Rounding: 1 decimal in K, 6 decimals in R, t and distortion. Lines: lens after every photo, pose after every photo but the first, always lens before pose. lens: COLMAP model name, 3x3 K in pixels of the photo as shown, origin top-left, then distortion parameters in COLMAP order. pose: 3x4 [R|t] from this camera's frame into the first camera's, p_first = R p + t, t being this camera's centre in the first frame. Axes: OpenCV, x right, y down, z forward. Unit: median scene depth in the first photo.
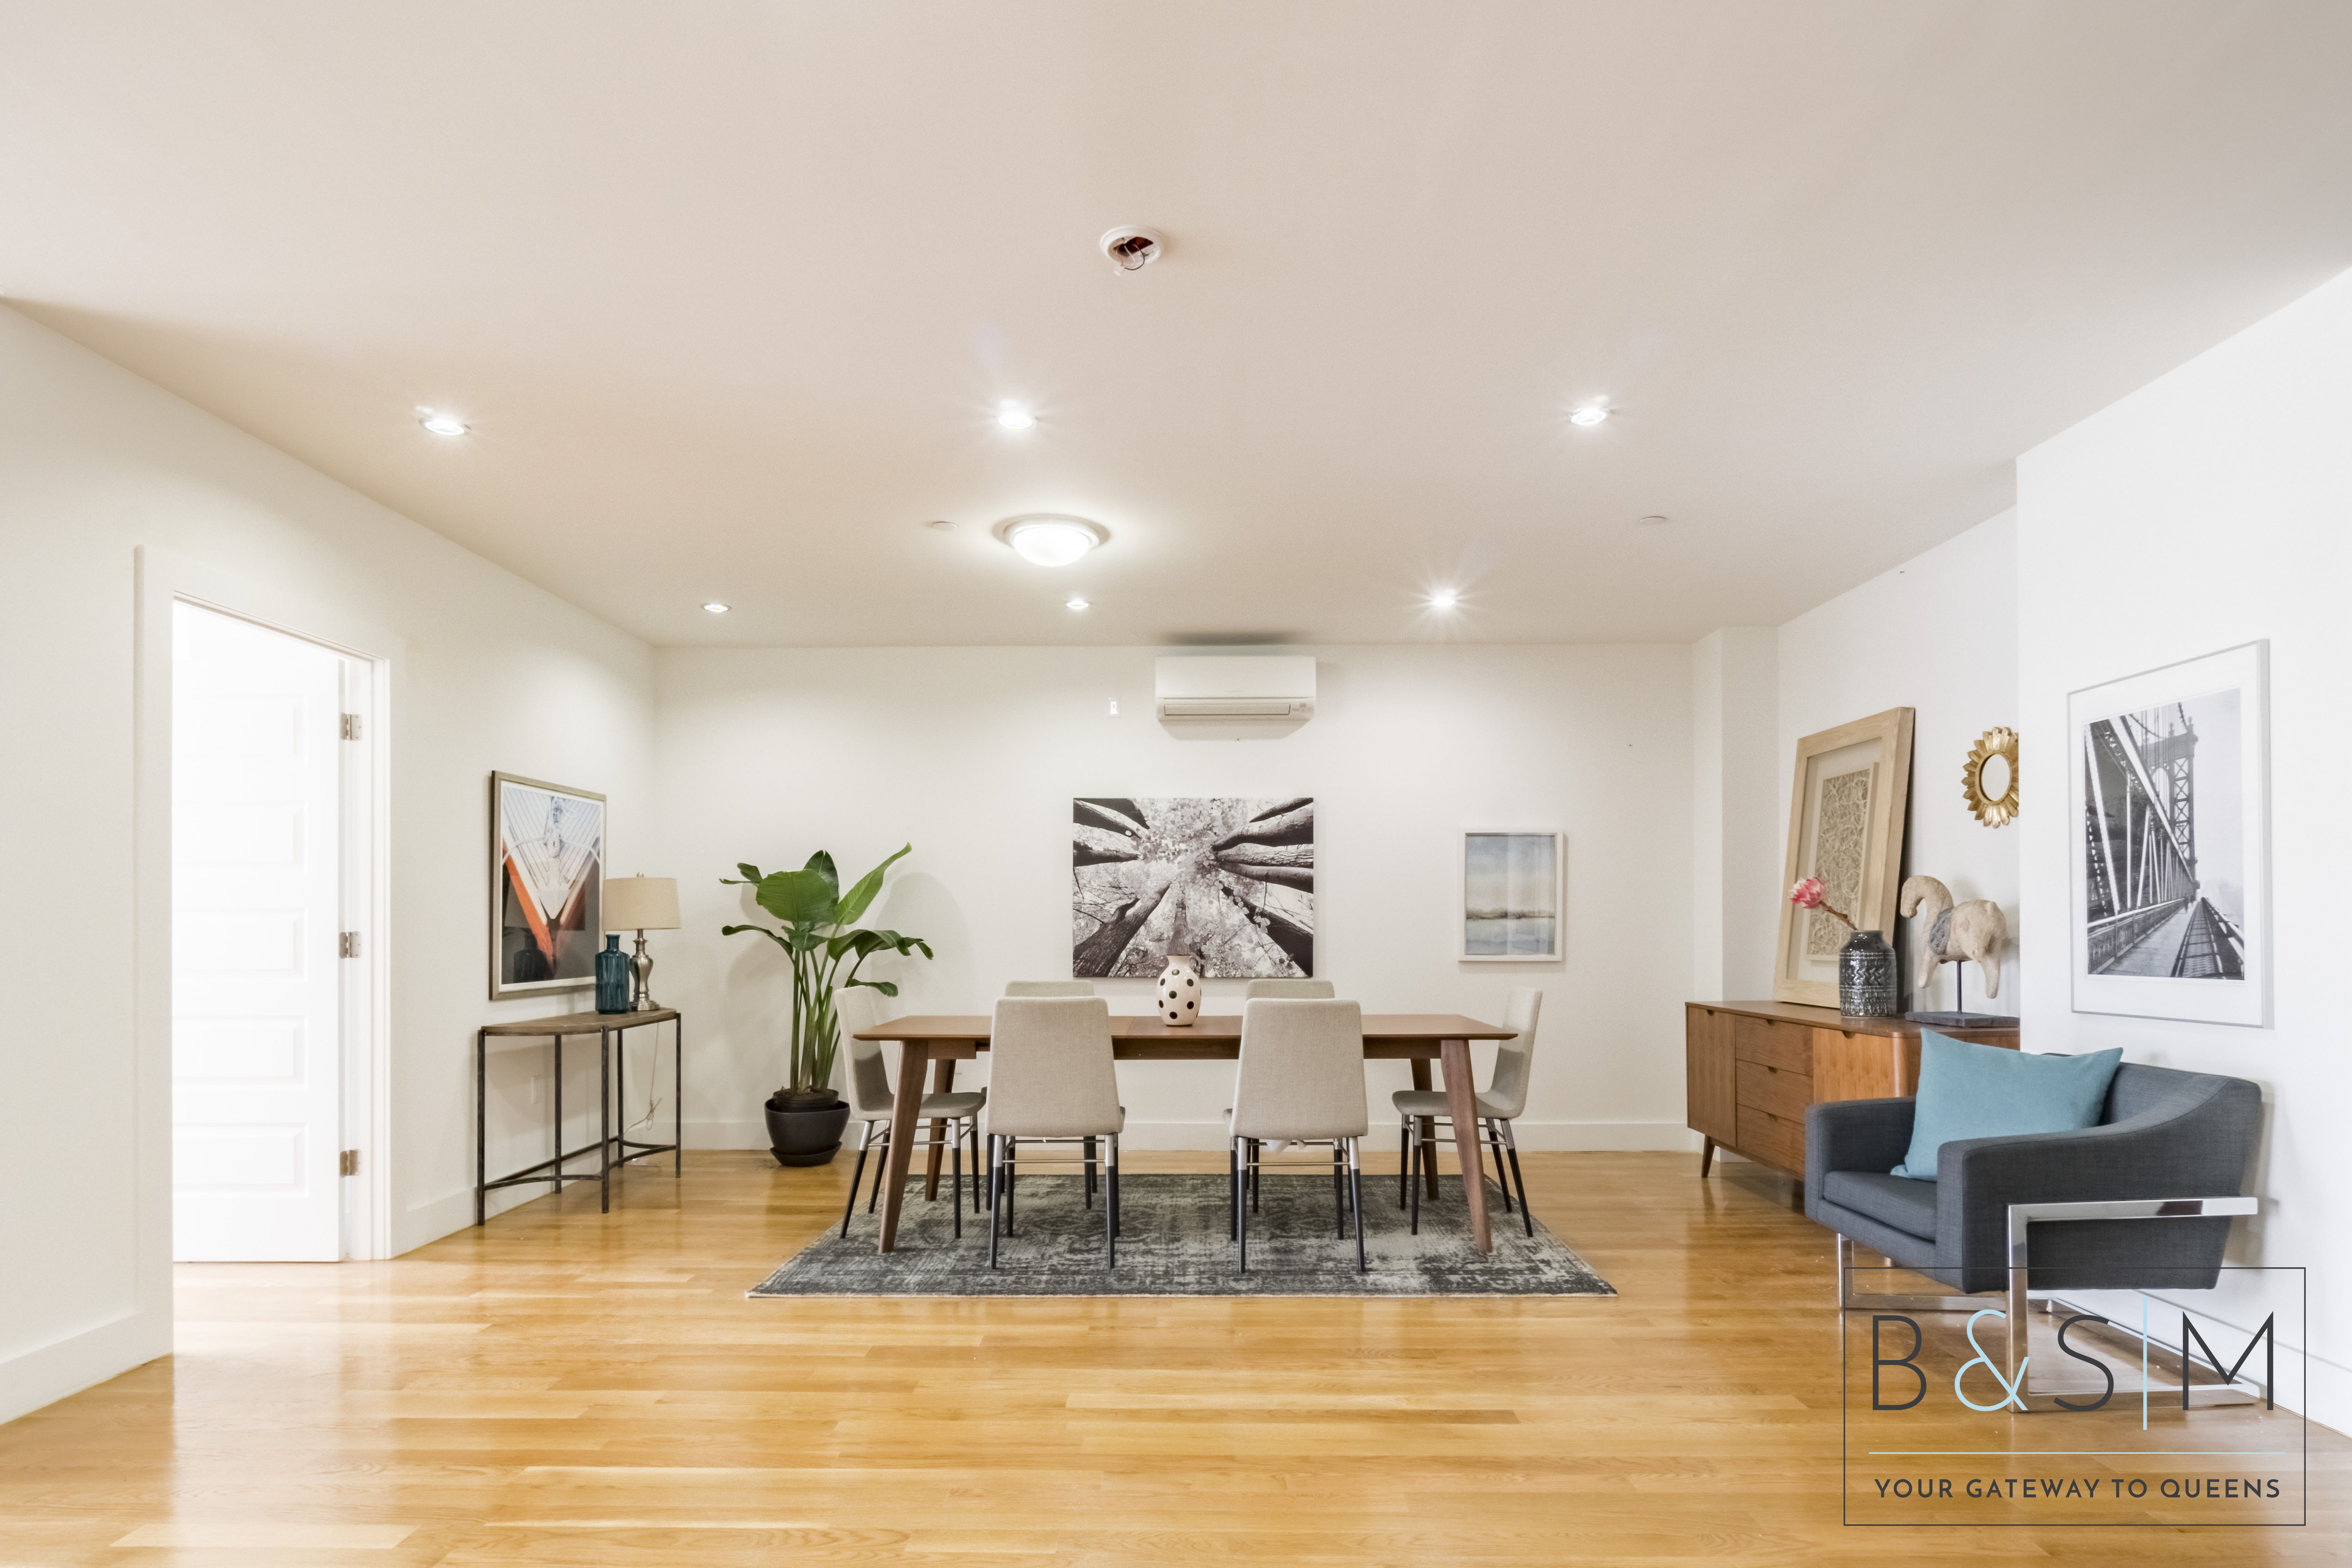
lens RADIAL K [[1238.2, 0, 1187.9], [0, 1238.2, 935.6], [0, 0, 1]] dist [0.002518, 0.000452]
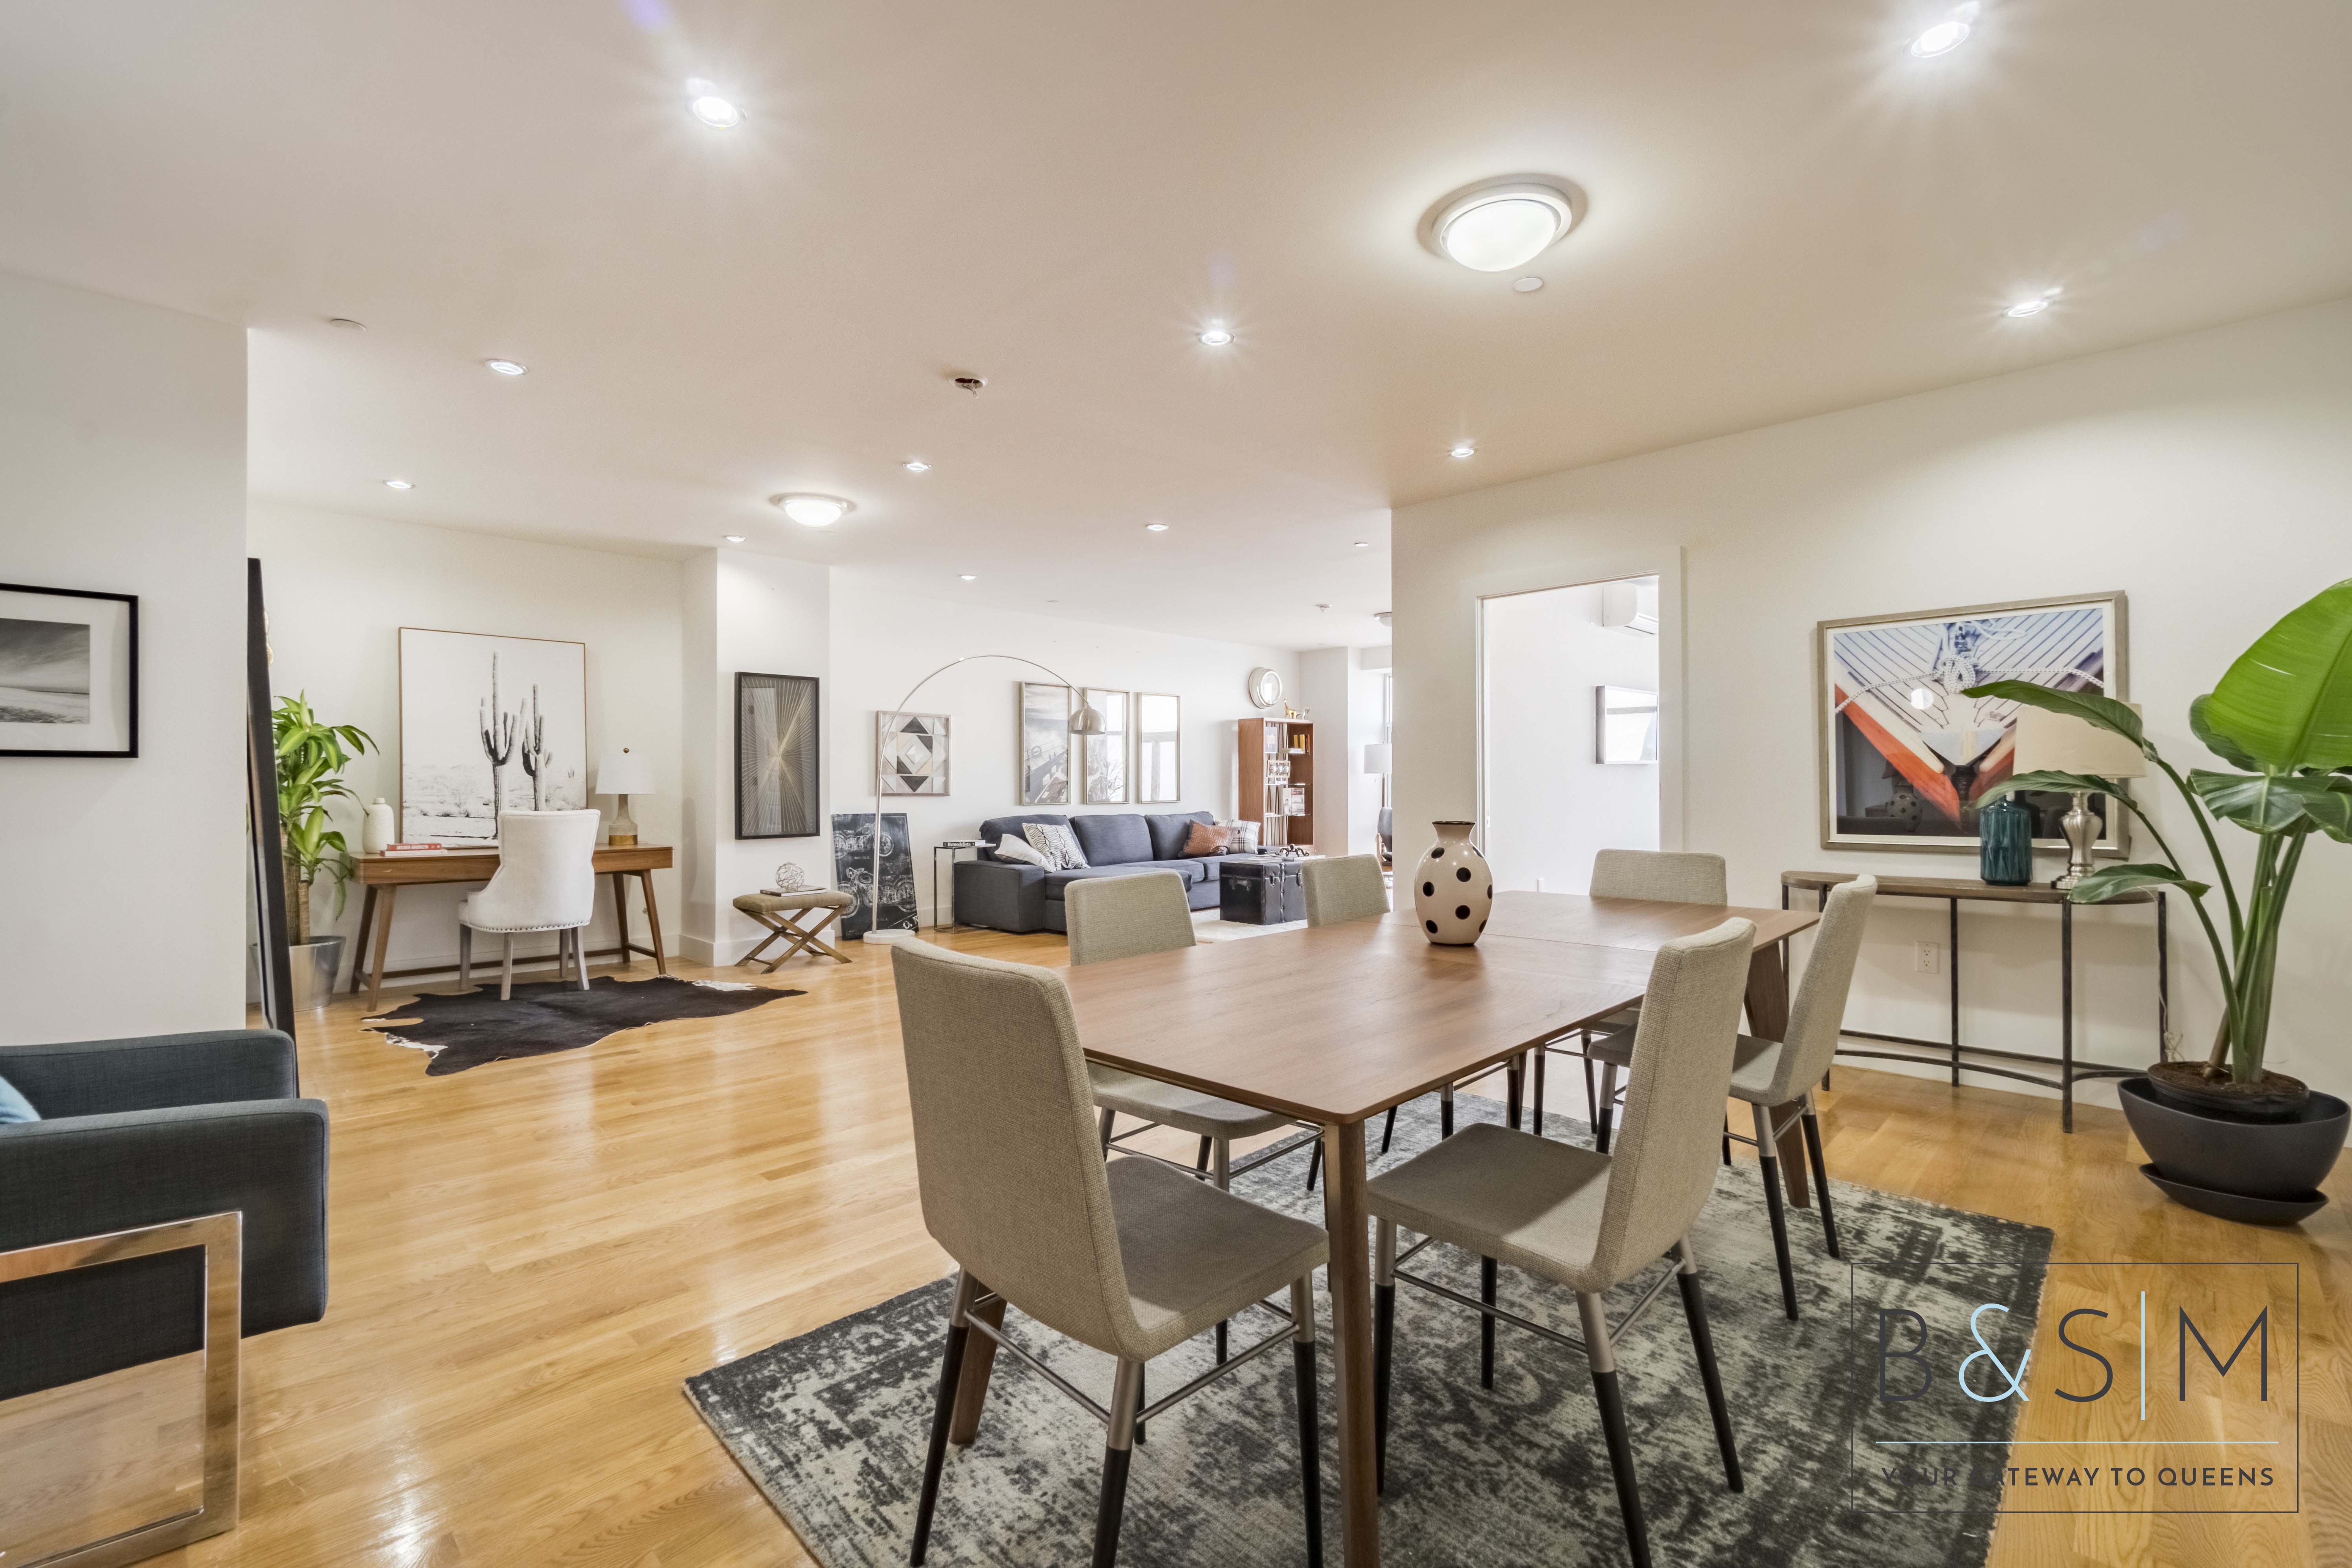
lens RADIAL K [[1006.6, 0, 1156.8], [0, 1006.6, 789.9], [0, 0, 1]] dist [-0.002584, 0.000198]
pose [[-0.697608, -0.003918, -0.716469, 0.400197], [-0.008472, 0.999960, 0.002780, 0.006659], [0.716430, 0.008010, -0.697613, 1.178860]]
